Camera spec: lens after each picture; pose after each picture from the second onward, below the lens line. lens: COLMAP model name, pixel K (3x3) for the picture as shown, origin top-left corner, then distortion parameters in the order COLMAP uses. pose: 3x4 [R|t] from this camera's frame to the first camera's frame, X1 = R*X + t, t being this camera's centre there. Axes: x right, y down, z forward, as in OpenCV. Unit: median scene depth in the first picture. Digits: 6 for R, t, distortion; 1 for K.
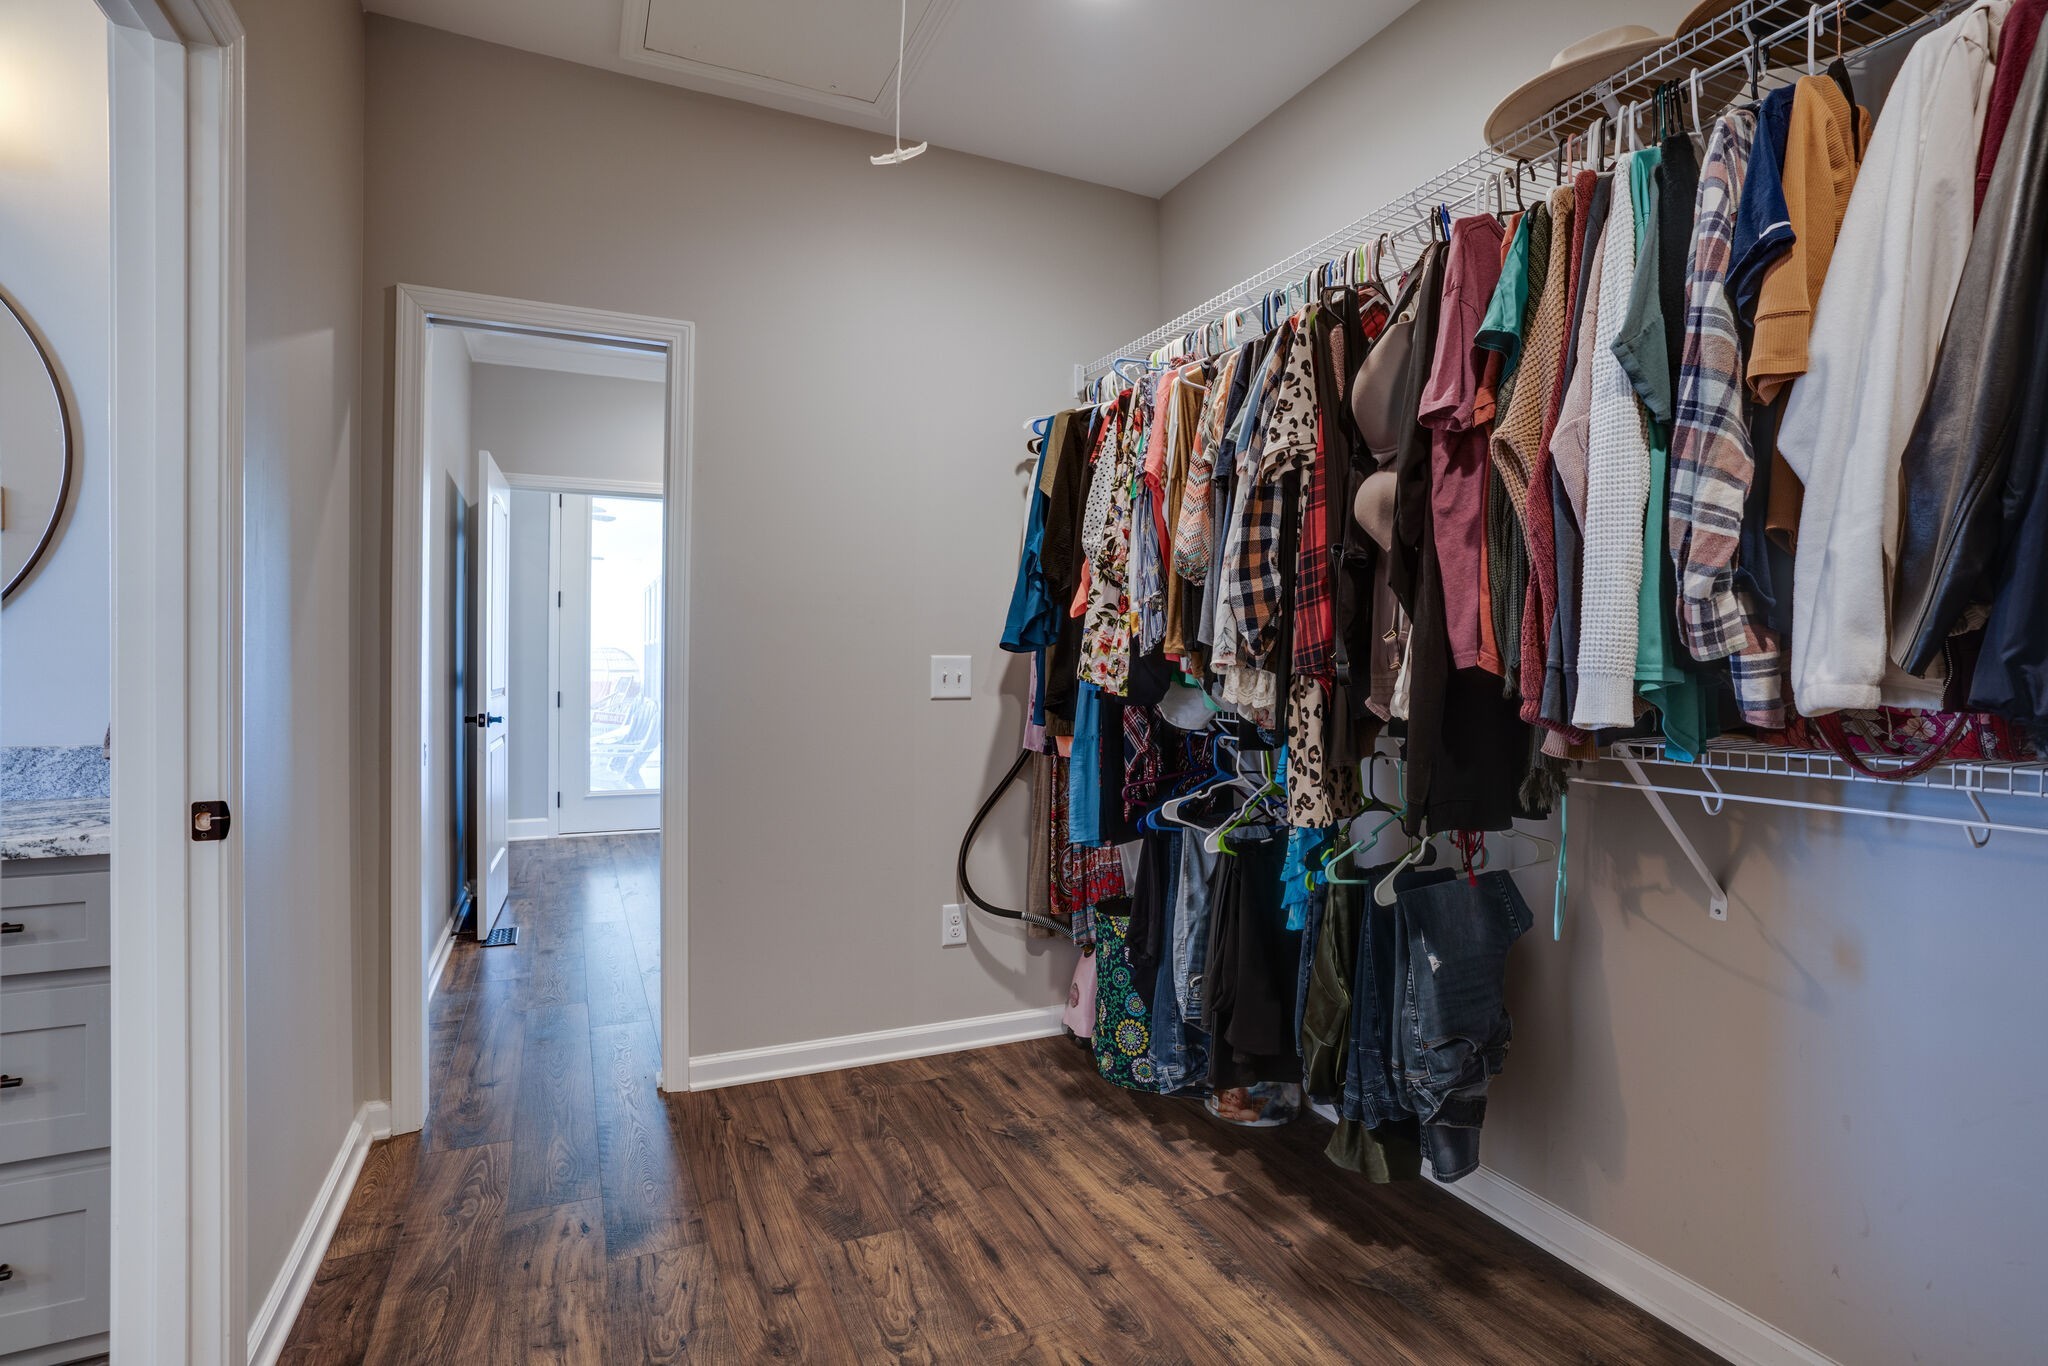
lens RADIAL K [[1016.5, 0, 1030.6], [0, 1016.5, 684.7], [0, 0, 1]] dist [-0.070396, 0.031250]
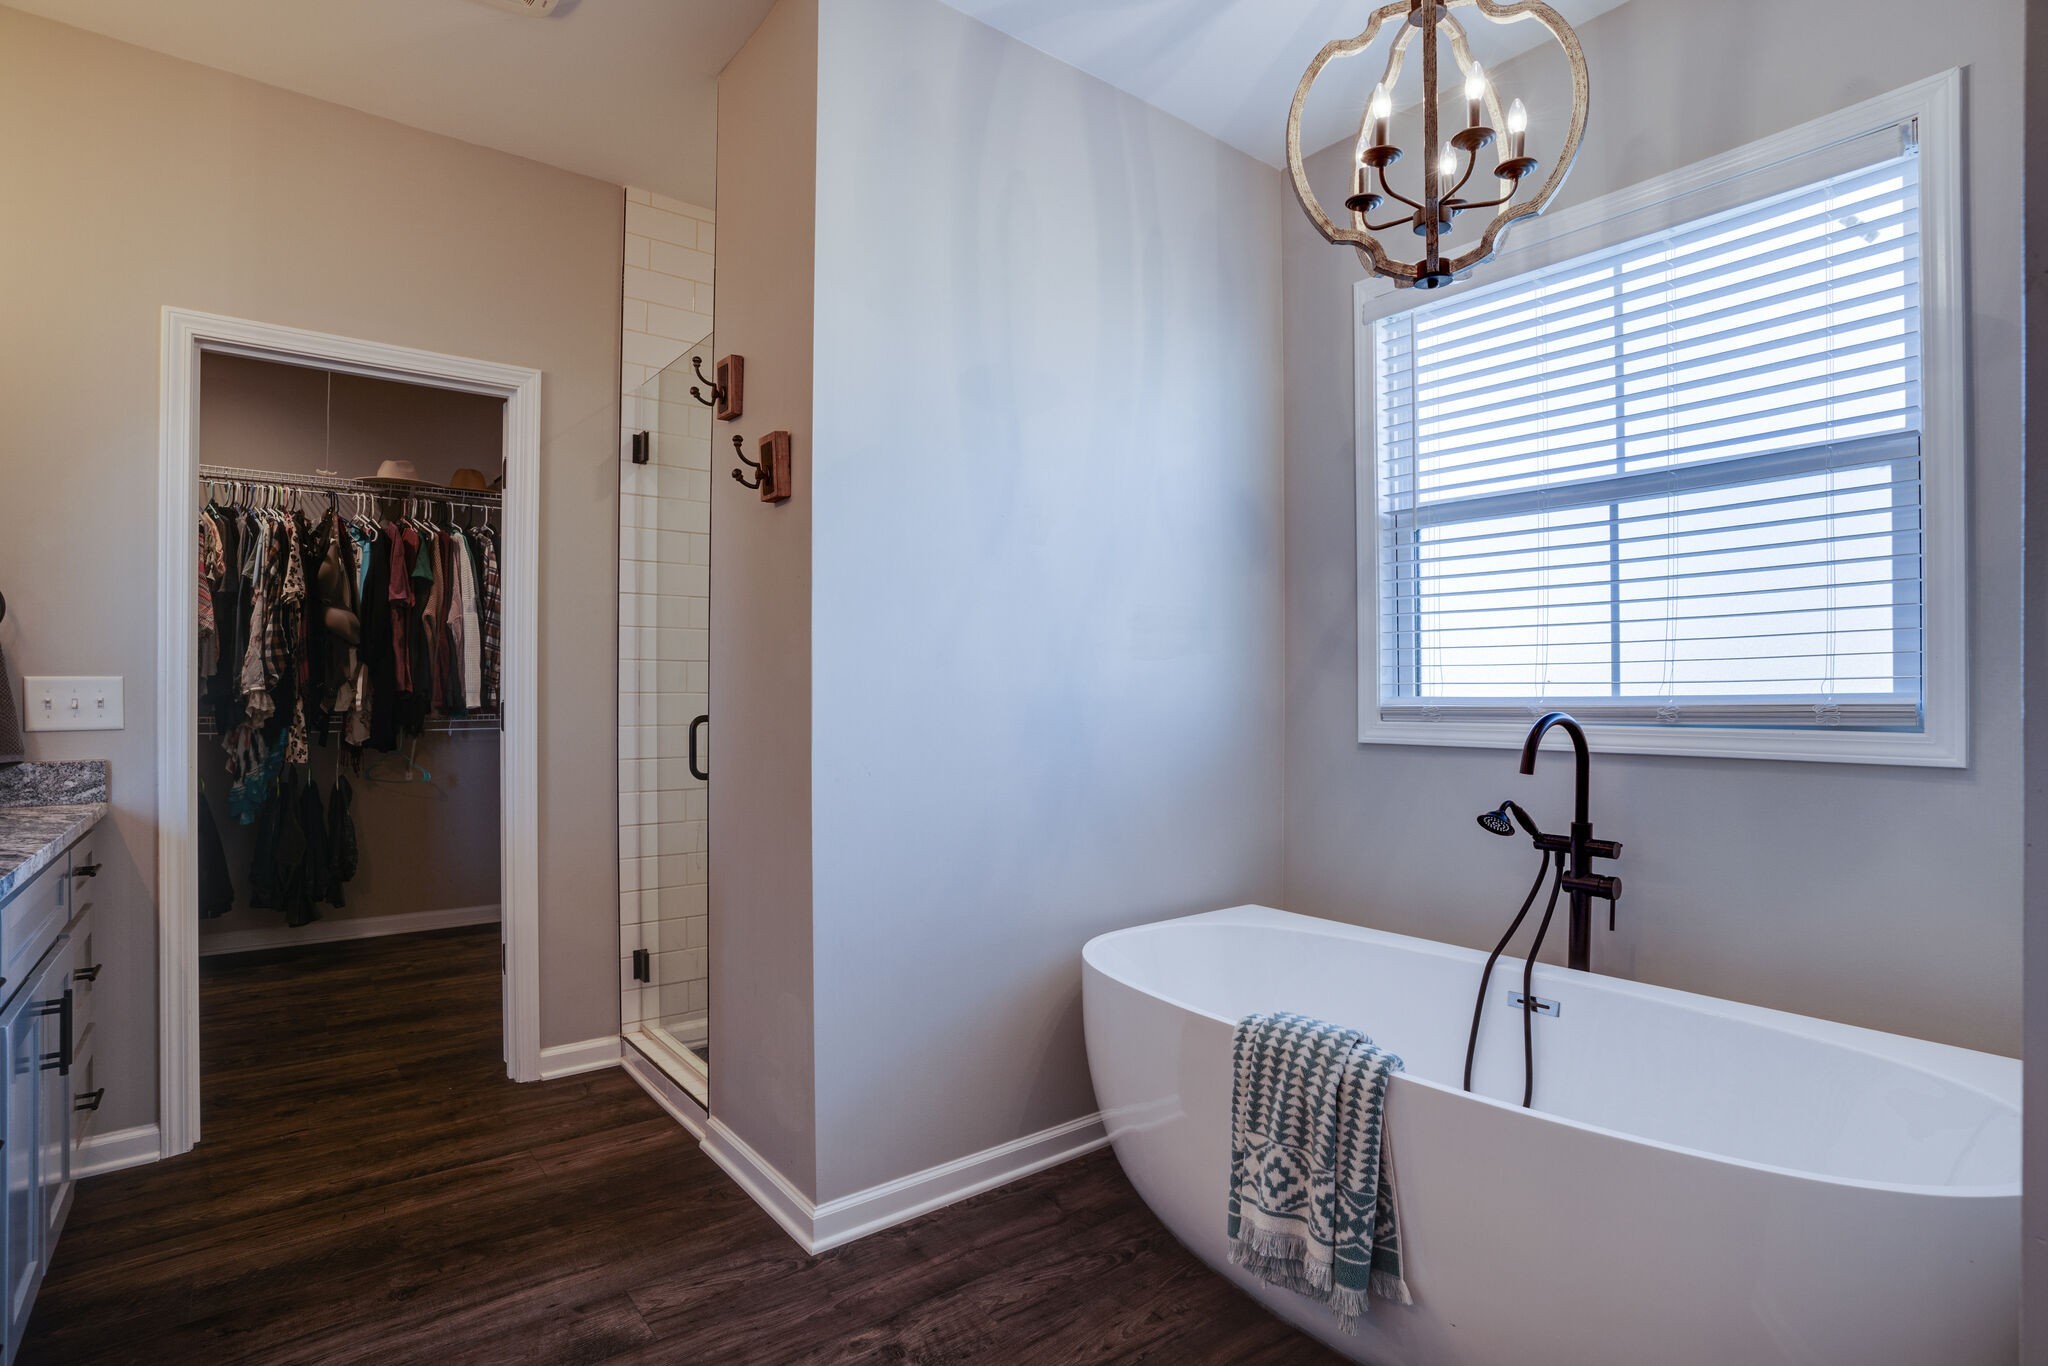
lens RADIAL K [[1016.5, 0, 1030.6], [0, 1016.5, 684.7], [0, 0, 1]] dist [-0.070396, 0.031250]
pose [[-0.245759, -0.004227, 0.969322, -2.228693], [0.014205, 0.999867, 0.007961, -0.024885], [-0.969227, 0.015725, -0.245667, -0.019625]]
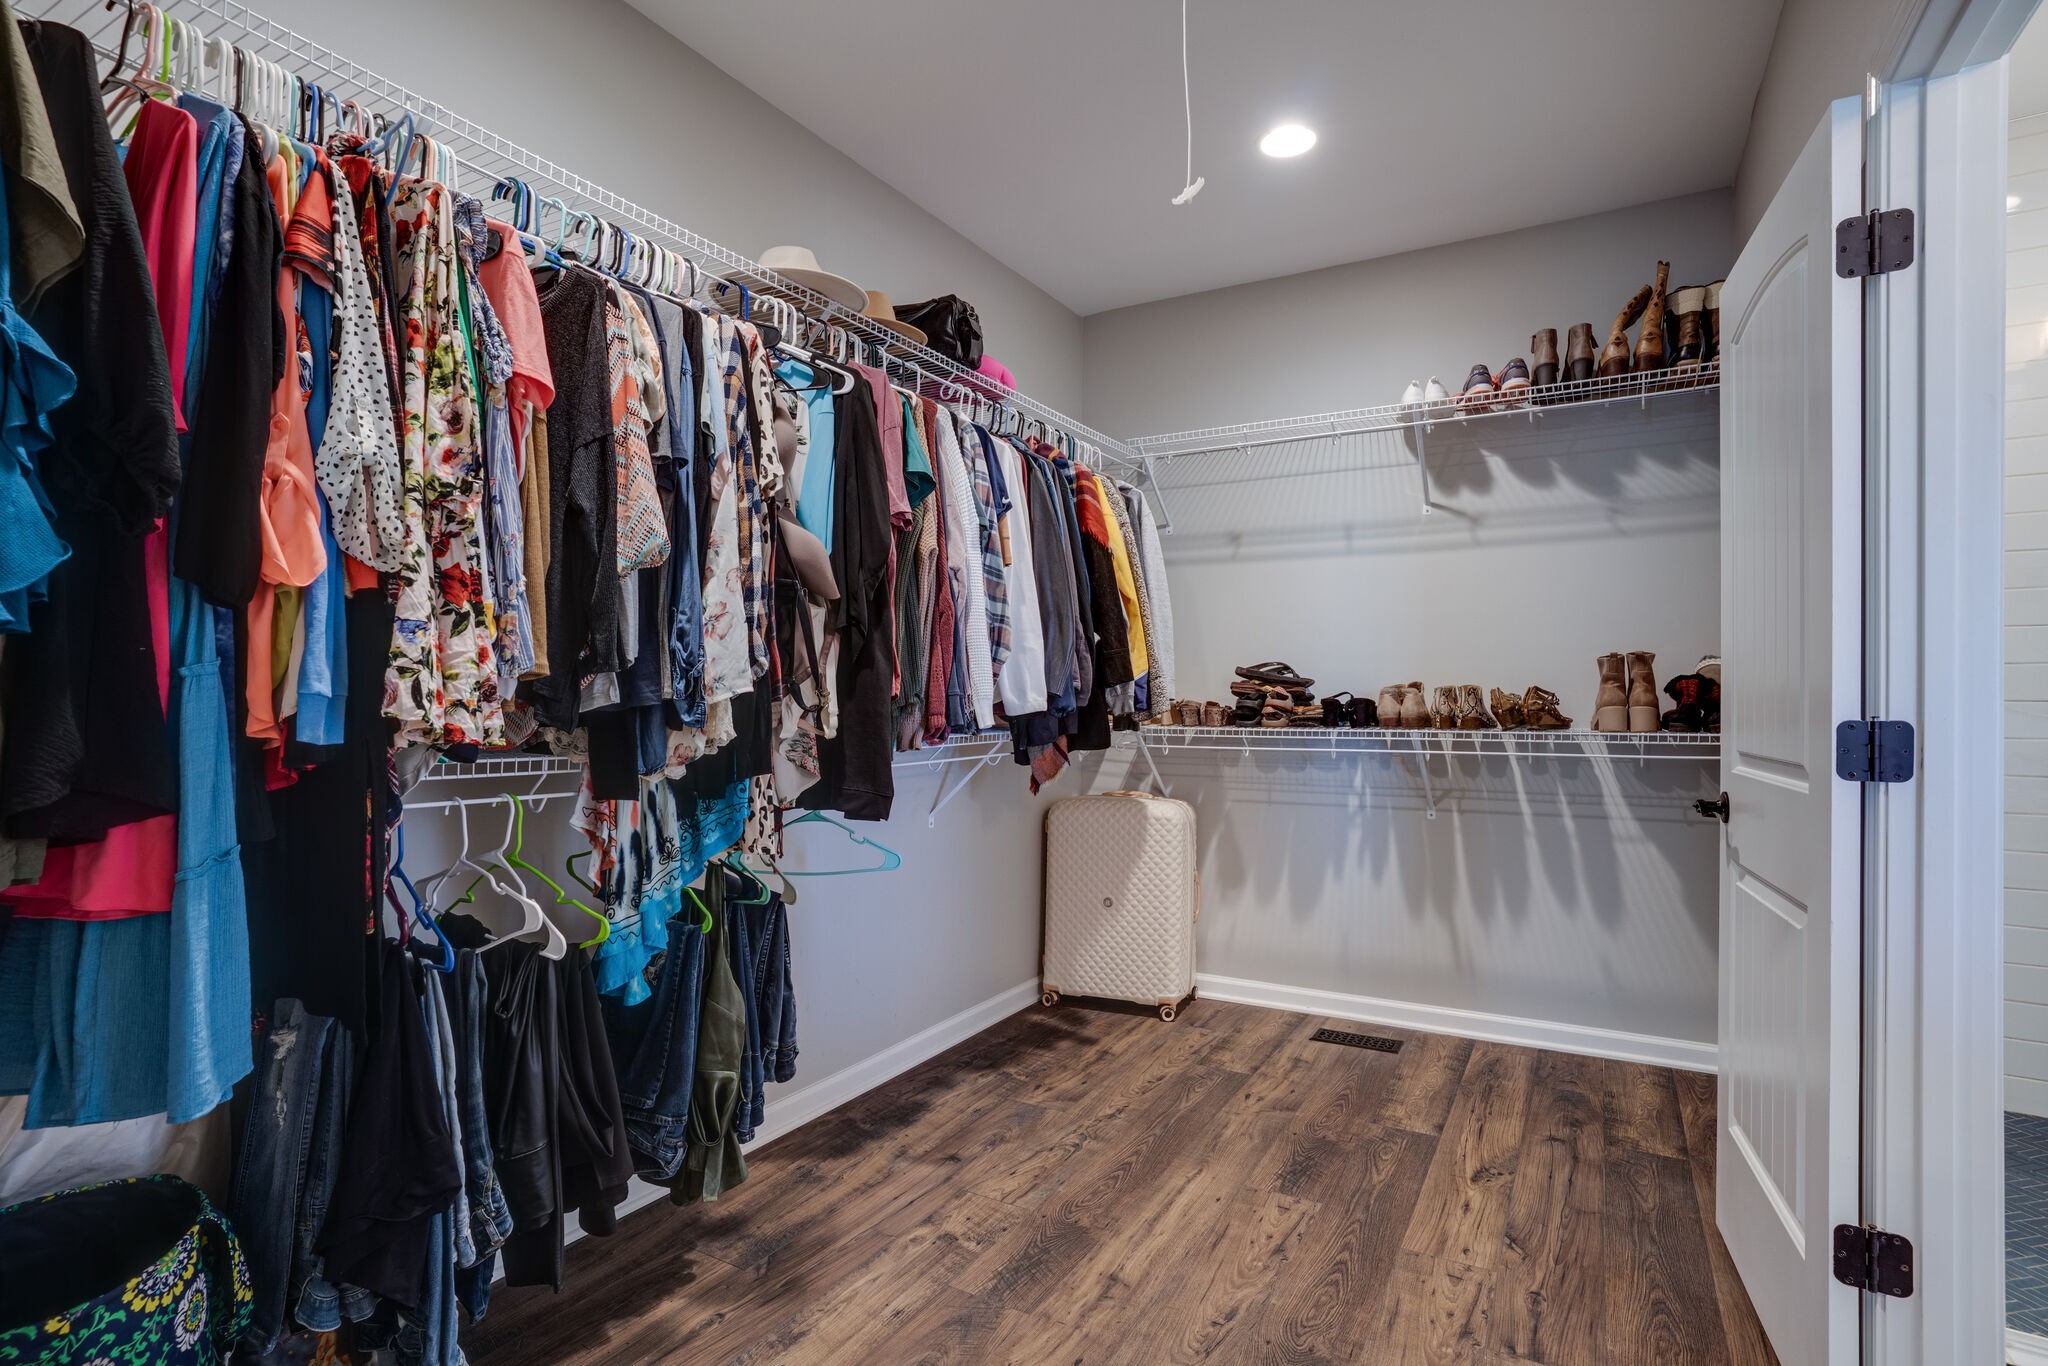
lens RADIAL K [[1016.5, 0, 1030.6], [0, 1016.5, 684.7], [0, 0, 1]] dist [-0.070396, 0.031250]
pose [[-0.585309, -0.002735, 0.810806, -0.701288], [0.006159, 0.999950, 0.007820, -0.033376], [-0.810787, 0.009571, -0.585263, 1.383935]]
